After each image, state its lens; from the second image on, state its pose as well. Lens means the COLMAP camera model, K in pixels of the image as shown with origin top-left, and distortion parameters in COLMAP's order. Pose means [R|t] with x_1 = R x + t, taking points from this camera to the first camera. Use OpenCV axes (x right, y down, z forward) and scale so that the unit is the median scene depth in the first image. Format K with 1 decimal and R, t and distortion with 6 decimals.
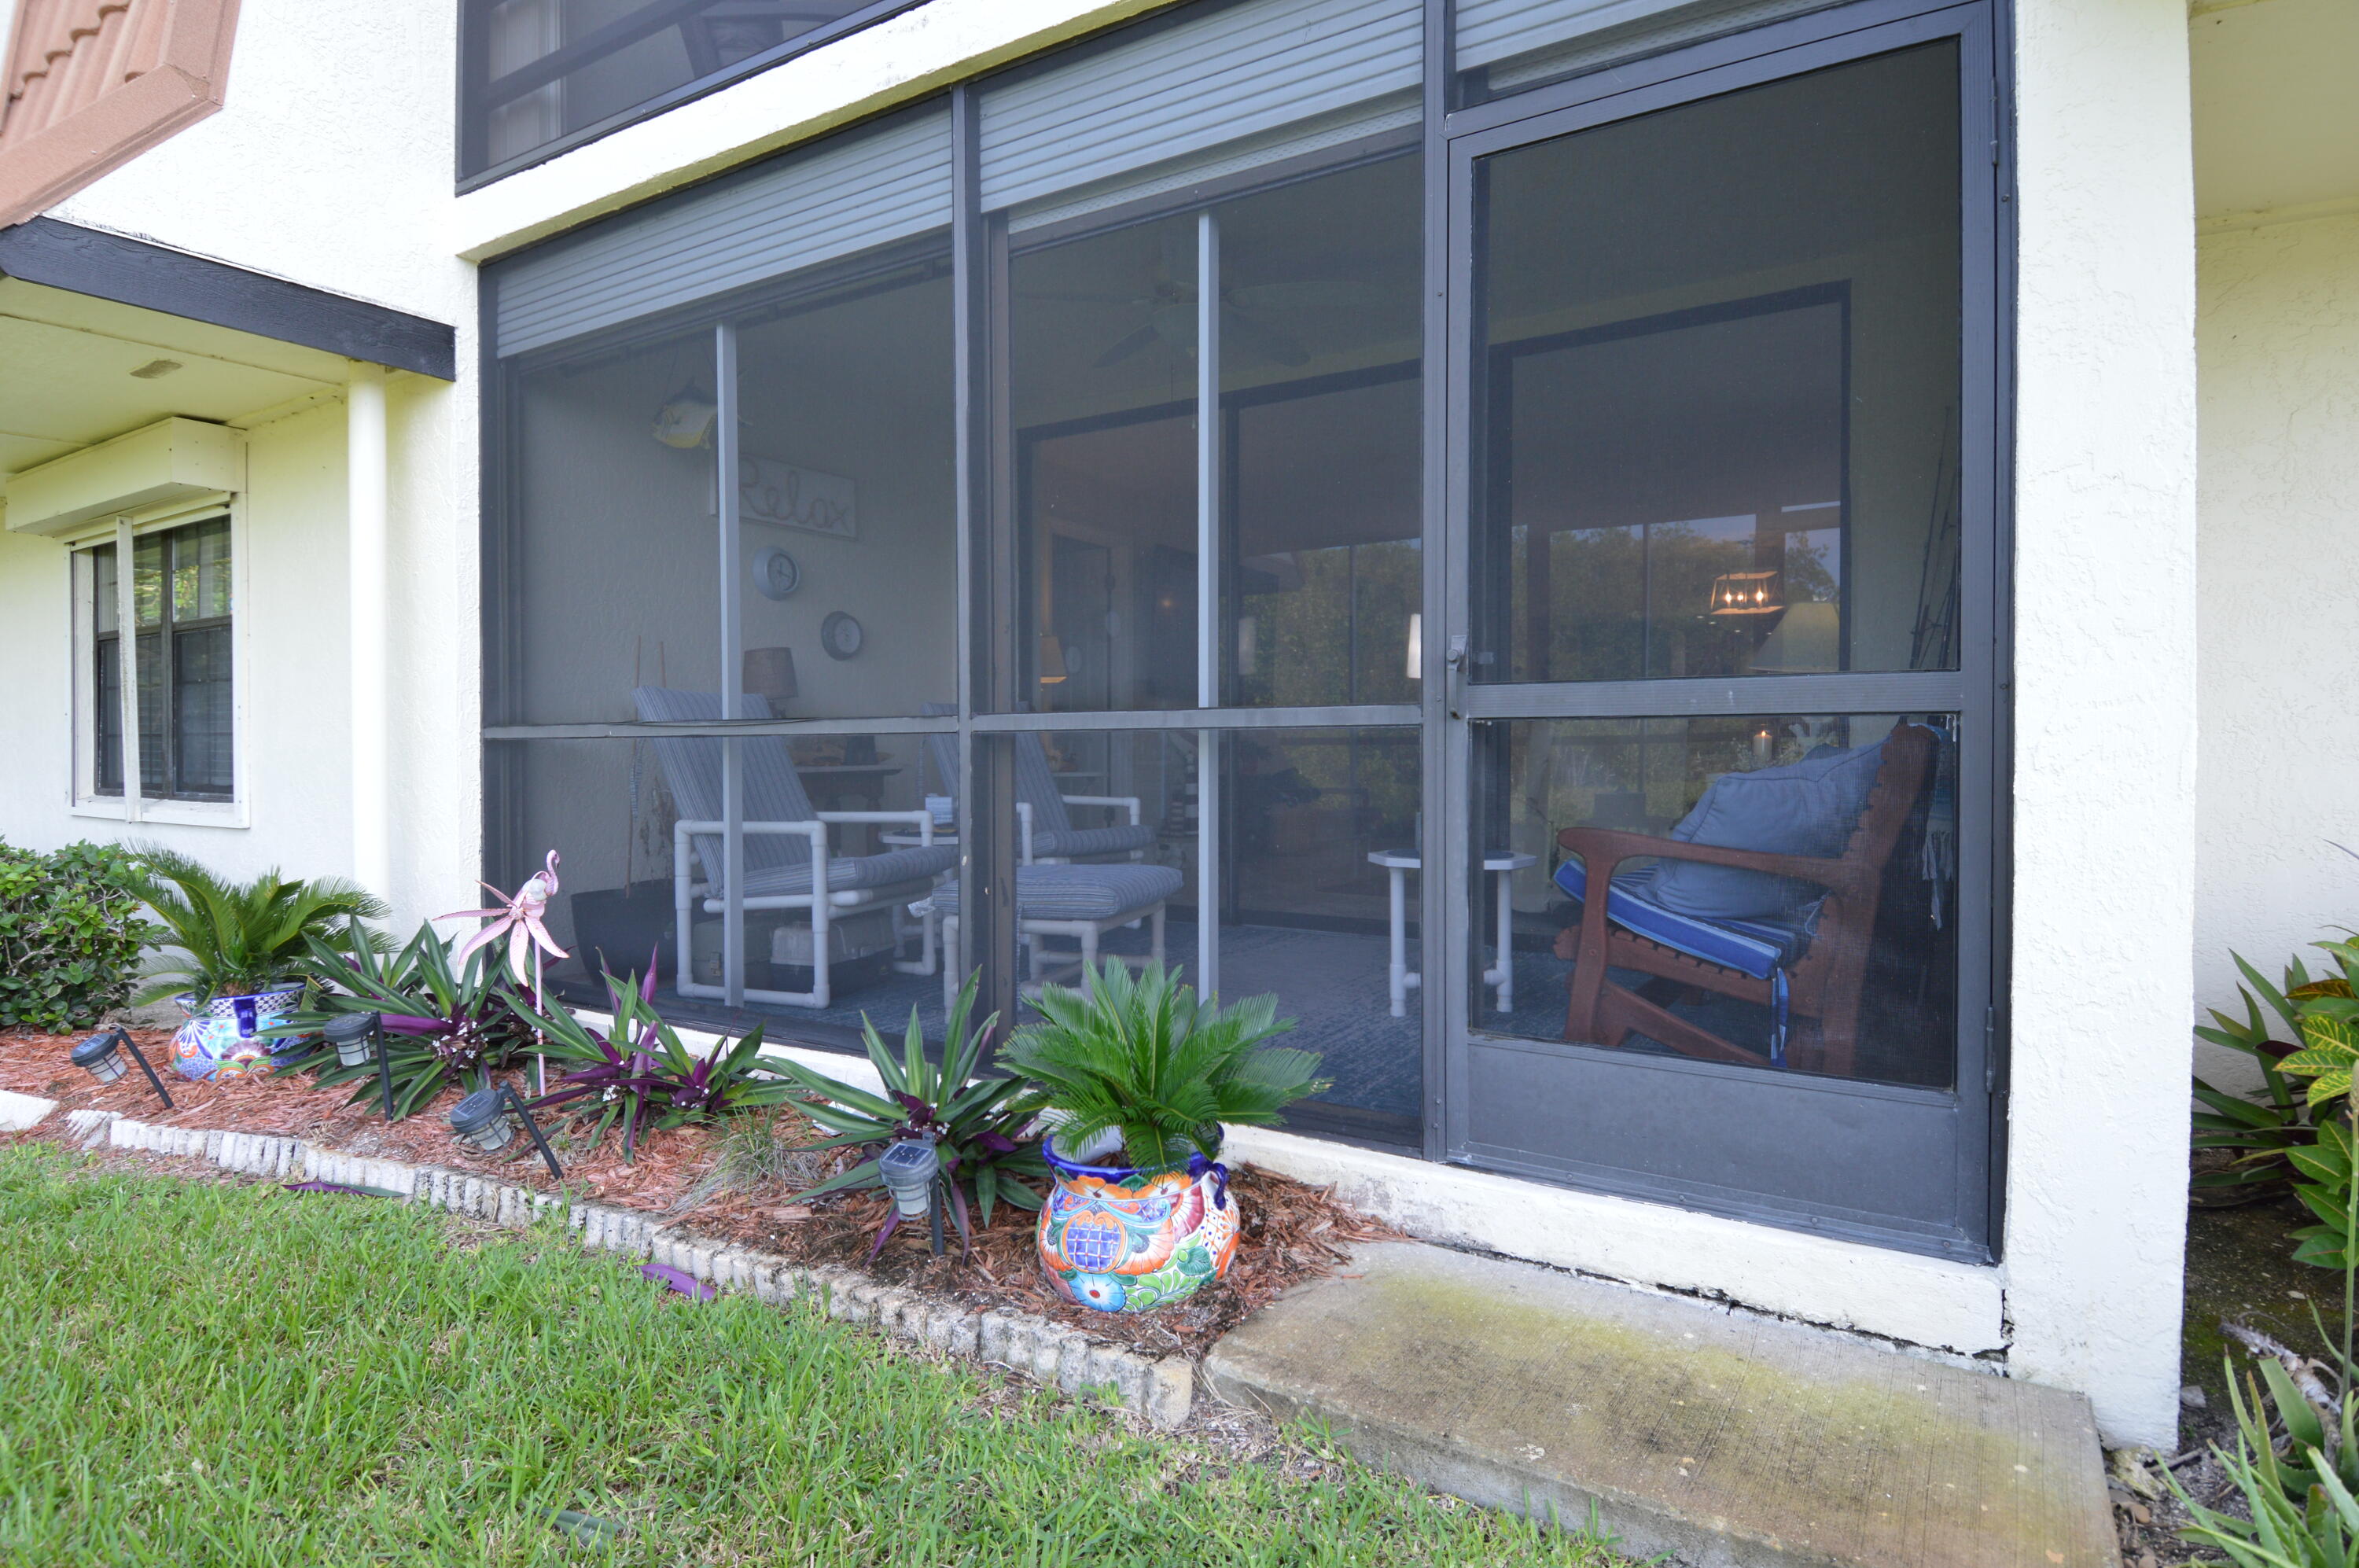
lens RADIAL K [[1235.9, 0, 1183.0], [0, 1235.9, 768.2], [0, 0, 1]] dist [0.050357, -0.054983]
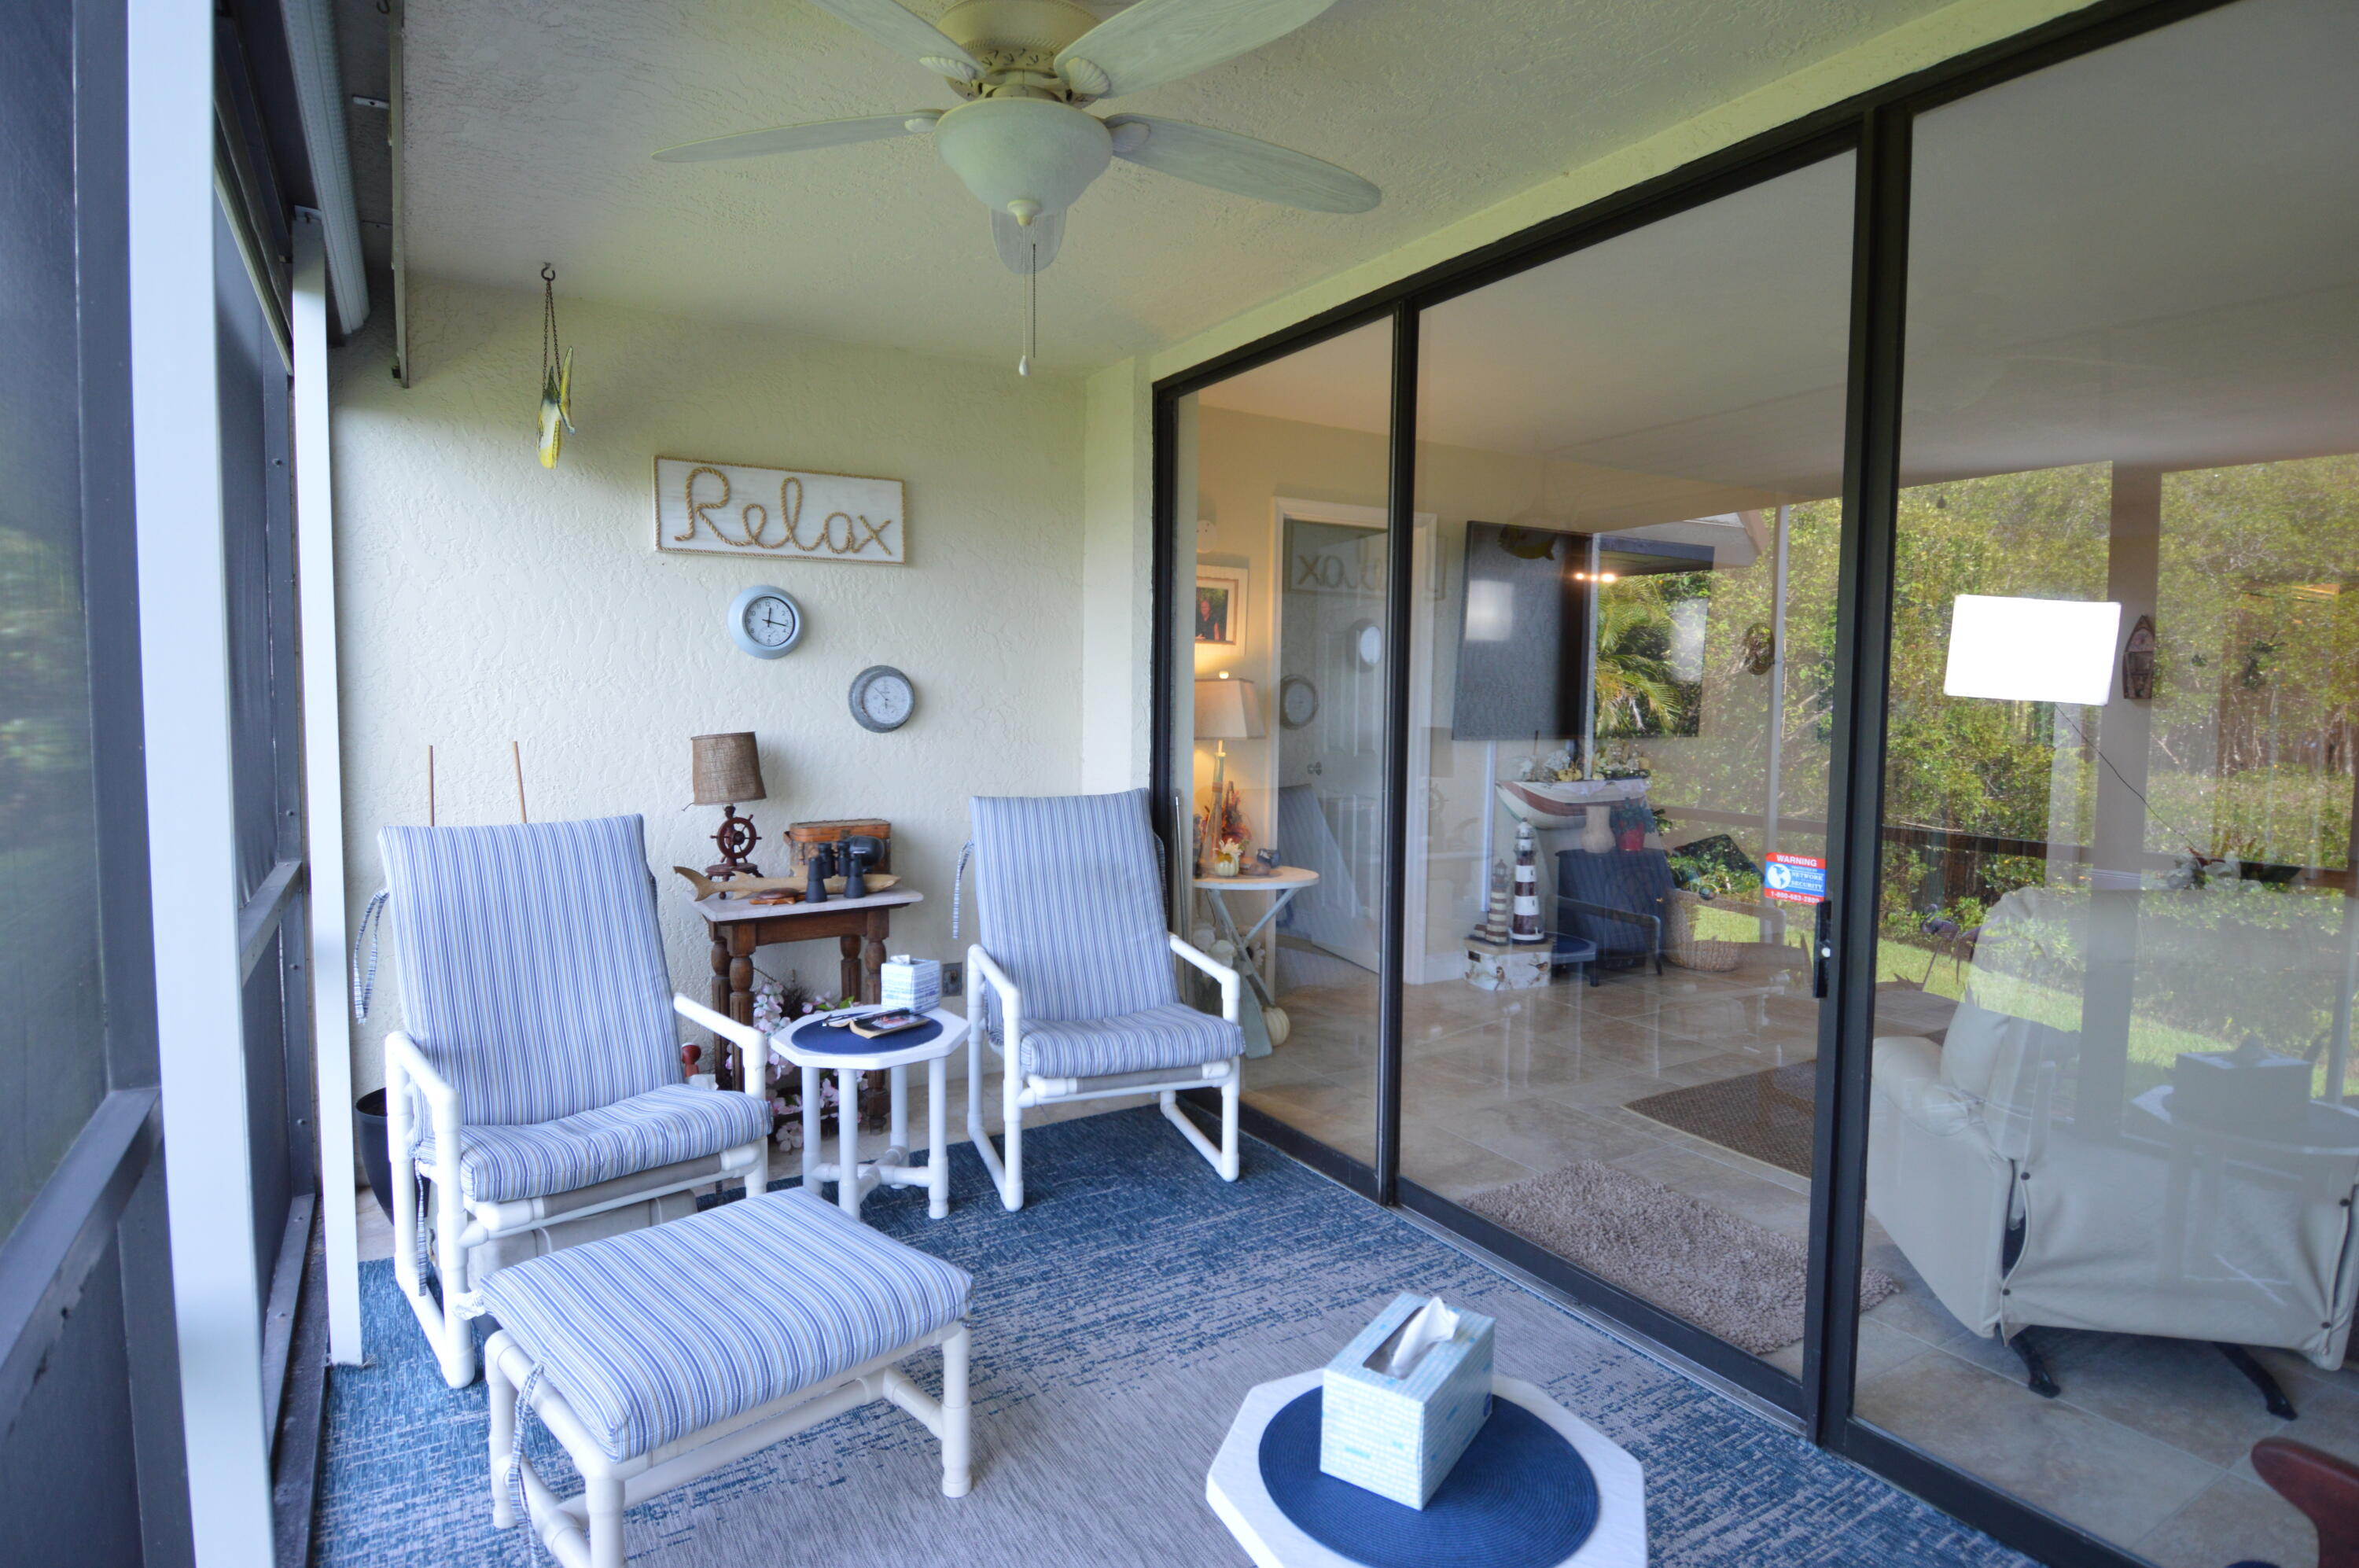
lens RADIAL K [[1235.9, 0, 1183.0], [0, 1235.9, 768.2], [0, 0, 1]] dist [0.050357, -0.054983]
pose [[0.896761, 0.035563, -0.441084, 0.210357], [-0.017189, 0.998813, 0.045583, -0.105640], [0.442182, -0.033296, 0.896307, 0.438604]]
